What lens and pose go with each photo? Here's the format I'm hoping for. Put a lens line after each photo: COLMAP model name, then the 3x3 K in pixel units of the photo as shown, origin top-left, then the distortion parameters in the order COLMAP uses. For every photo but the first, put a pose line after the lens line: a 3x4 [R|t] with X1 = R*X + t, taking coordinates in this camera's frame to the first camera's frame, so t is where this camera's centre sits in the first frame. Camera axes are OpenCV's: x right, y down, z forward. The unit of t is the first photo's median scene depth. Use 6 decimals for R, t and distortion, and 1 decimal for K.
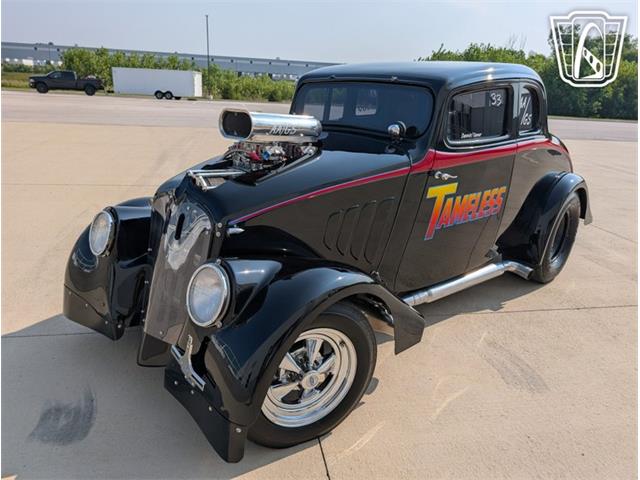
lens RADIAL K [[470.7, 0, 319.7], [0, 470.7, 242.9], [0, 0, 1]] dist [0.007363, -0.002994]
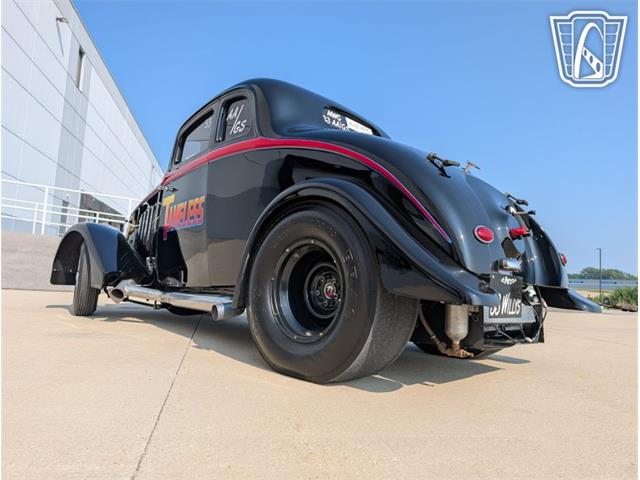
lens RADIAL K [[469.6, 0, 302.8], [0, 469.6, 237.8], [0, 0, 1]] dist [0.007731, 0.001611]
pose [[-0.010041, -0.143099, -0.989657, 1.489754], [-0.387969, 0.912735, -0.128041, 0.005344], [0.921618, 0.382671, -0.064683, 1.422415]]
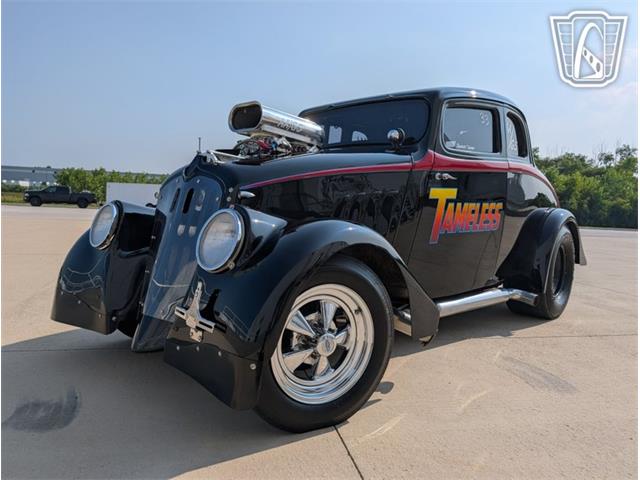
lens RADIAL K [[470.3, 0, 319.6], [0, 470.3, 230.8], [0, 0, 1]] dist [0.007806, 0.001116]
pose [[0.999372, -0.010899, 0.033729, -0.042551], [0.019378, 0.964754, -0.262439, 0.222162], [-0.029680, 0.262928, 0.964359, 0.041231]]
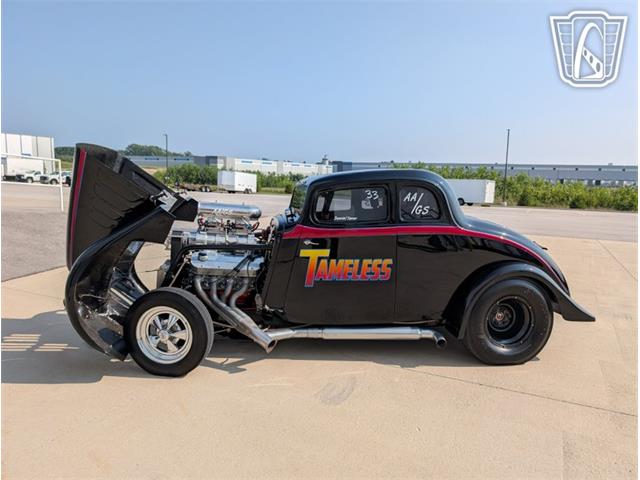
lens RADIAL K [[470.4, 0, 326.9], [0, 470.4, 237.9], [0, 0, 1]] dist [0.009633, -0.002598]
pose [[0.805564, 0.047540, -0.590599, 1.117248], [-0.180377, 0.969141, -0.168019, 0.079091], [0.564386, 0.241880, 0.789280, -0.142612]]
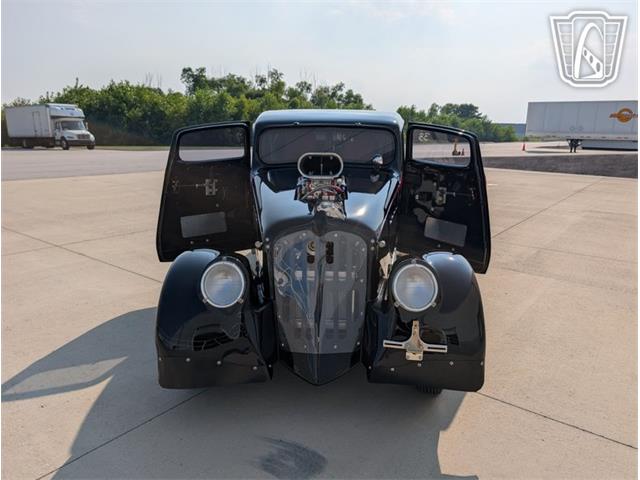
lens RADIAL K [[466.3, 0, 346.0], [0, 466.3, 232.2], [0, 0, 1]] dist [0.003156, 0.000524]
pose [[0.725087, -0.177985, 0.665259, -0.788640], [0.234980, 0.971992, 0.003937, -0.059965], [-0.647327, 0.153468, 0.746602, 0.072722]]
